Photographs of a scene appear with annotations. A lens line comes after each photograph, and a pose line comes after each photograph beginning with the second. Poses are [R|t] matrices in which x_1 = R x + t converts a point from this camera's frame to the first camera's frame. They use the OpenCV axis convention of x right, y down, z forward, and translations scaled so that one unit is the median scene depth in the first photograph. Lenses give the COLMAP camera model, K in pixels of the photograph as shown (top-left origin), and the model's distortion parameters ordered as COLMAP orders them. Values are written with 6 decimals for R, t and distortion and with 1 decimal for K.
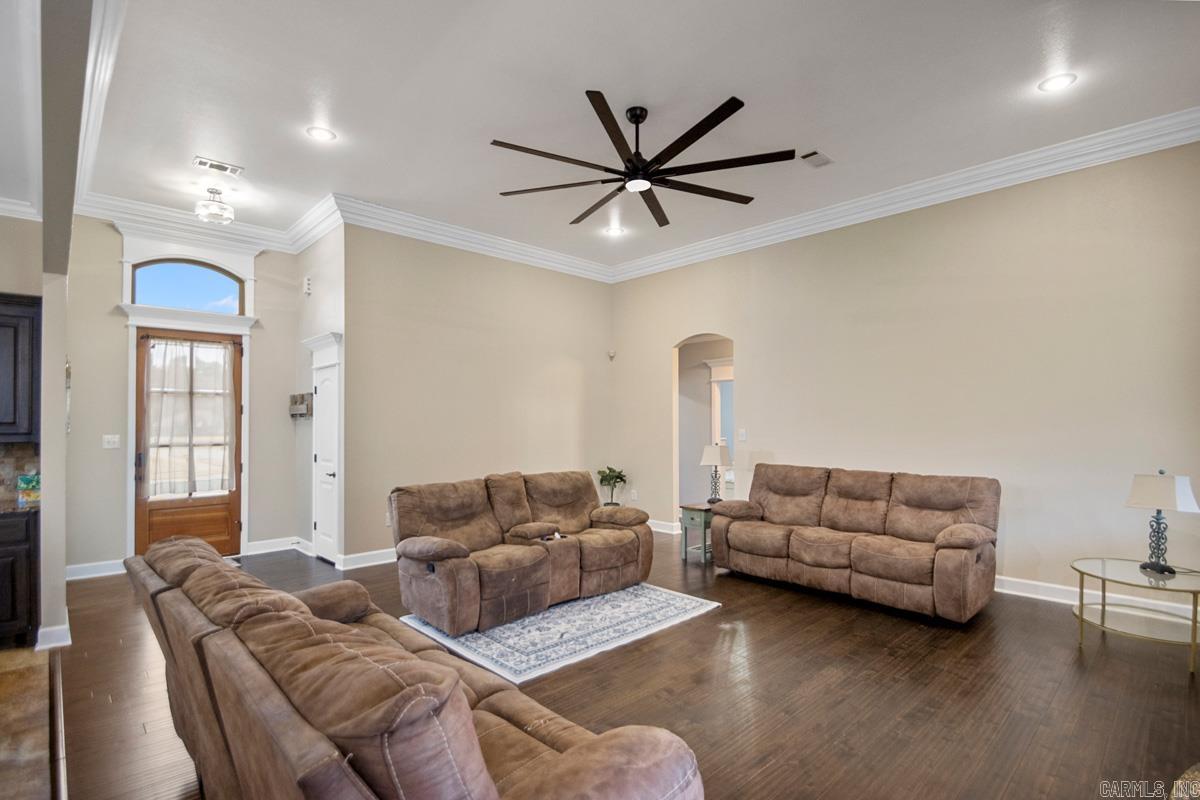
lens RADIAL K [[566.2, 0, 615.0], [0, 566.2, 416.3], [0, 0, 1]] dist [0.013417, -0.016958]
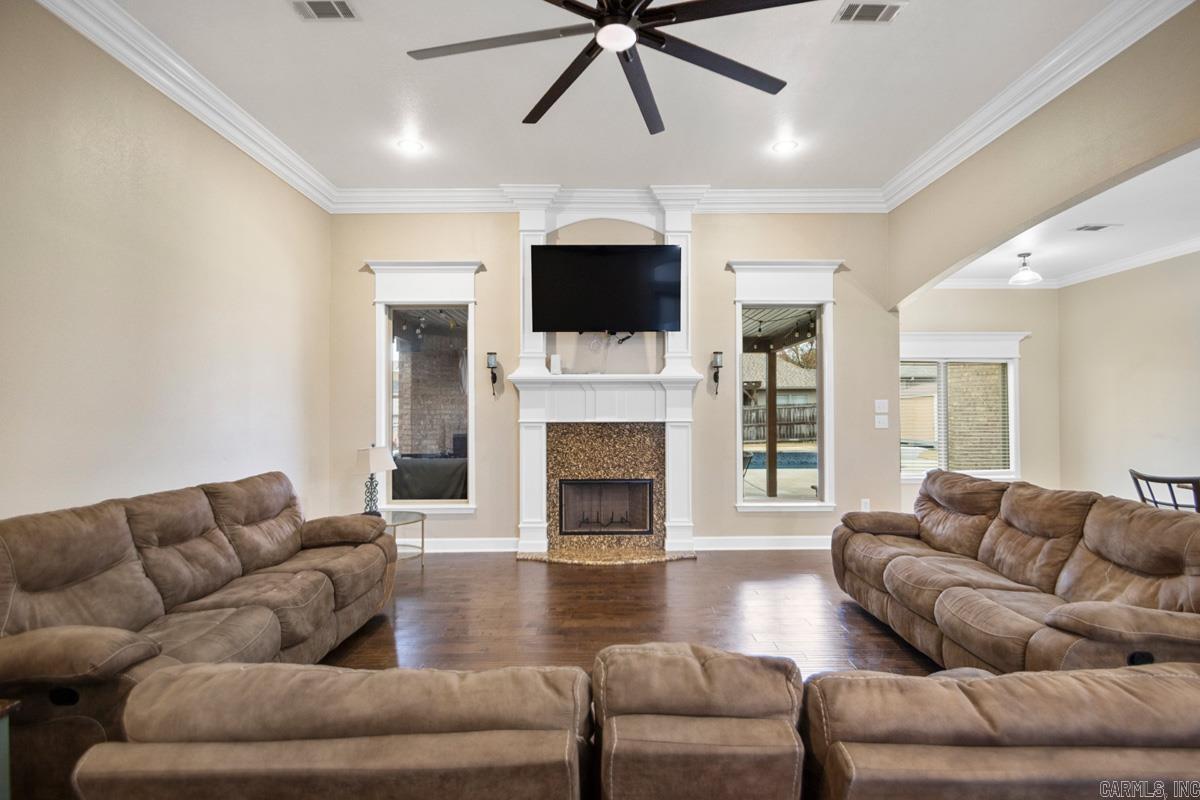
lens RADIAL K [[566.2, 0, 603.6], [0, 566.2, 395.9], [0, 0, 1]] dist [0.013417, -0.016958]
pose [[-0.710251, 0.017760, 0.703724, -0.322937], [-0.003947, 0.999566, -0.029210, 0.011169], [-0.703937, -0.023524, -0.709872, 1.178111]]
